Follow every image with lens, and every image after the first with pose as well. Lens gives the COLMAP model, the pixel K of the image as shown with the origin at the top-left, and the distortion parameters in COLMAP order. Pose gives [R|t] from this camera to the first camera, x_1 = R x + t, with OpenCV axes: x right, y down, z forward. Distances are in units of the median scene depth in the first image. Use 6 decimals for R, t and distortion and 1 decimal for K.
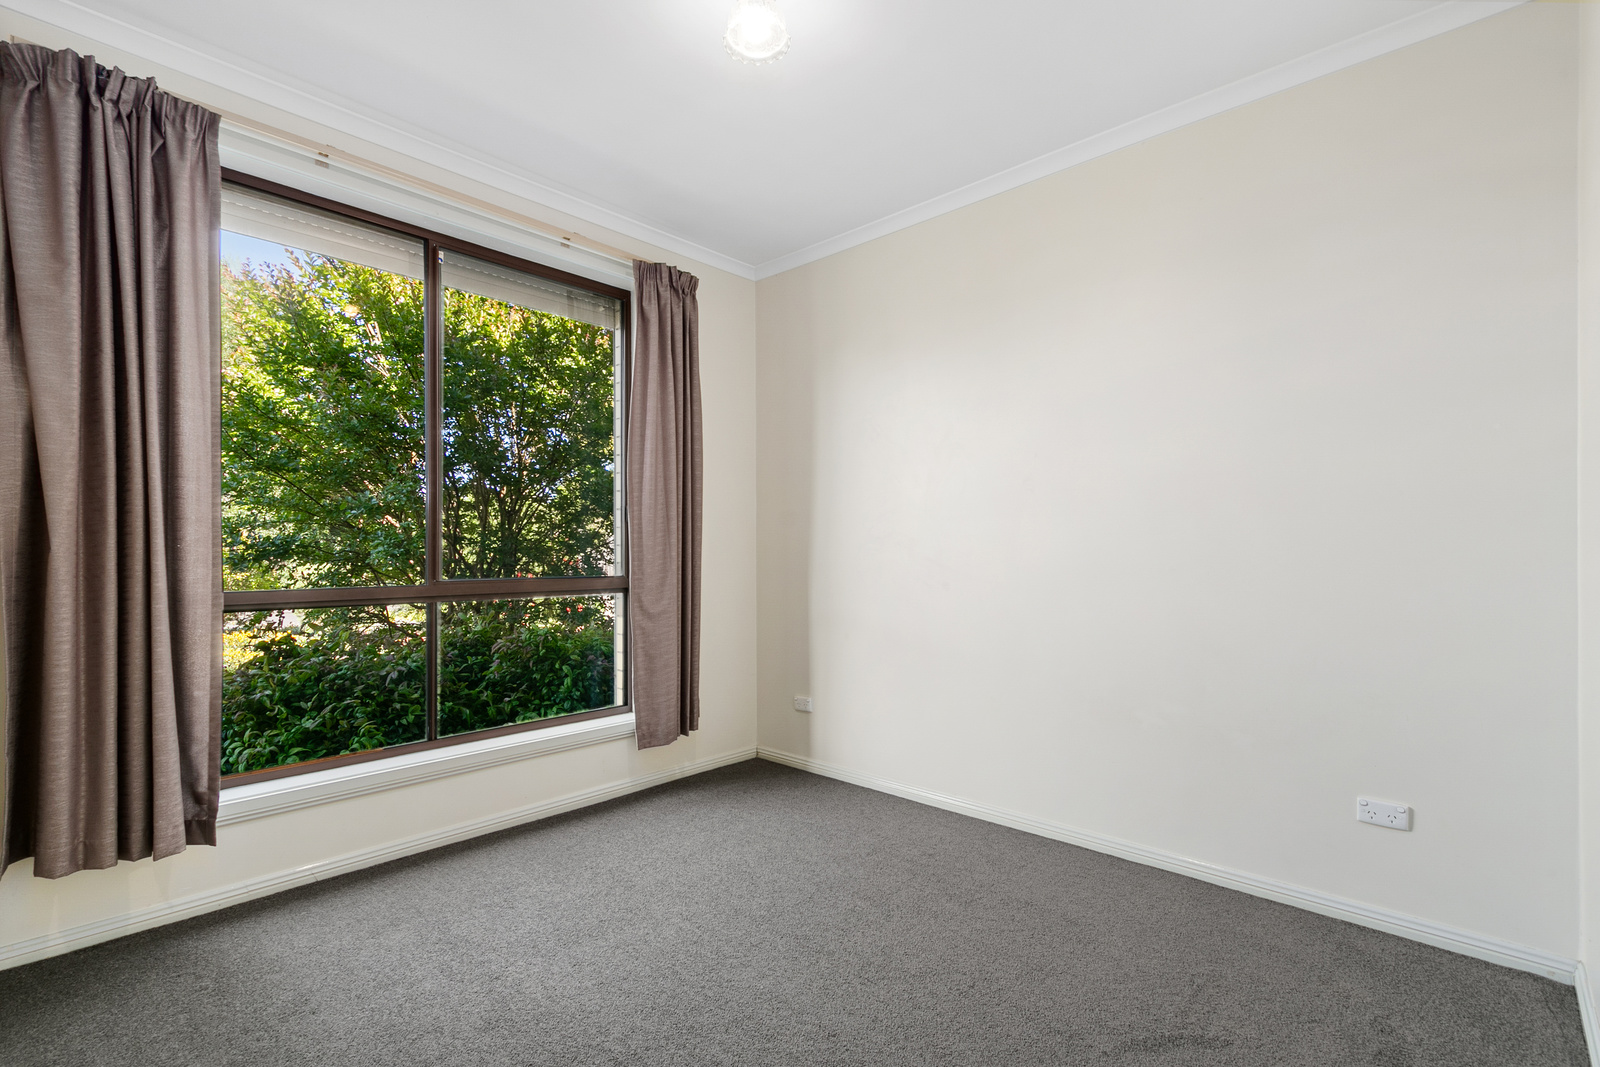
lens RADIAL K [[735.0, 0, 795.0], [0, 735.0, 537.5], [0, 0, 1]] dist [0.009188, -0.002503]
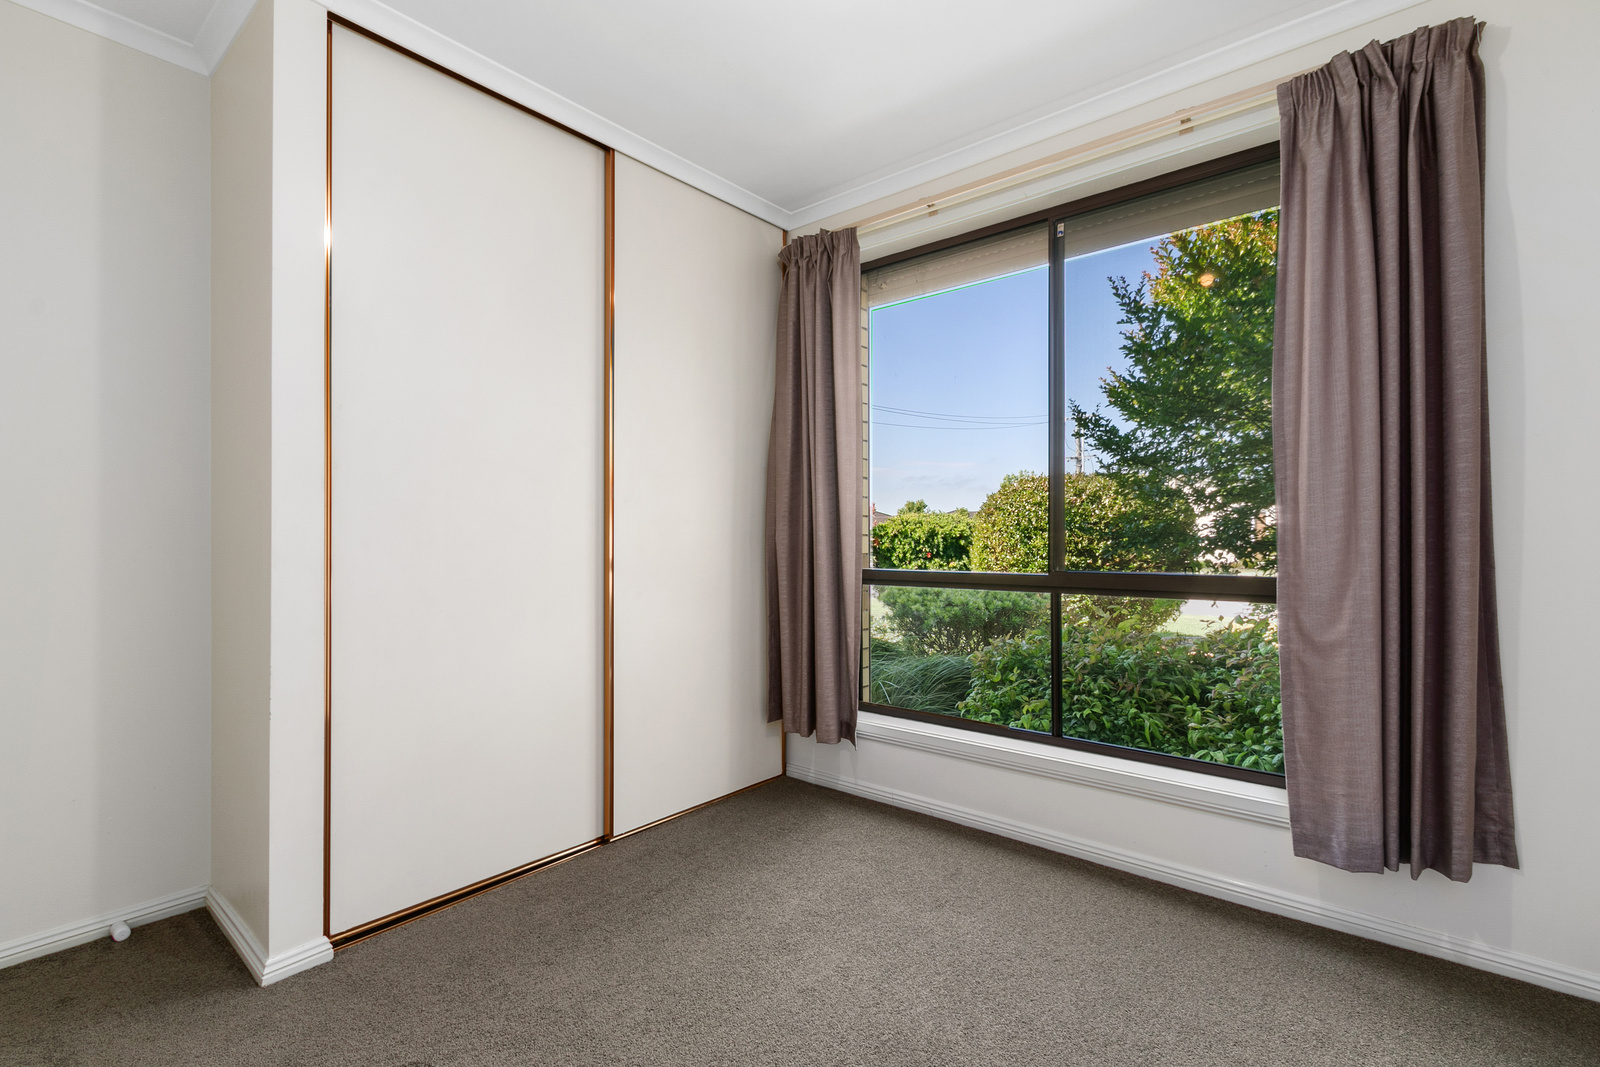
lens RADIAL K [[735.0, 0, 794.8], [0, 735.0, 543.9], [0, 0, 1]] dist [0.009188, -0.002503]
pose [[0.052182, -0.000271, -0.998638, 0.419026], [0.010799, 0.999942, 0.000293, 0.017240], [0.998579, -0.010800, 0.052182, 0.565877]]
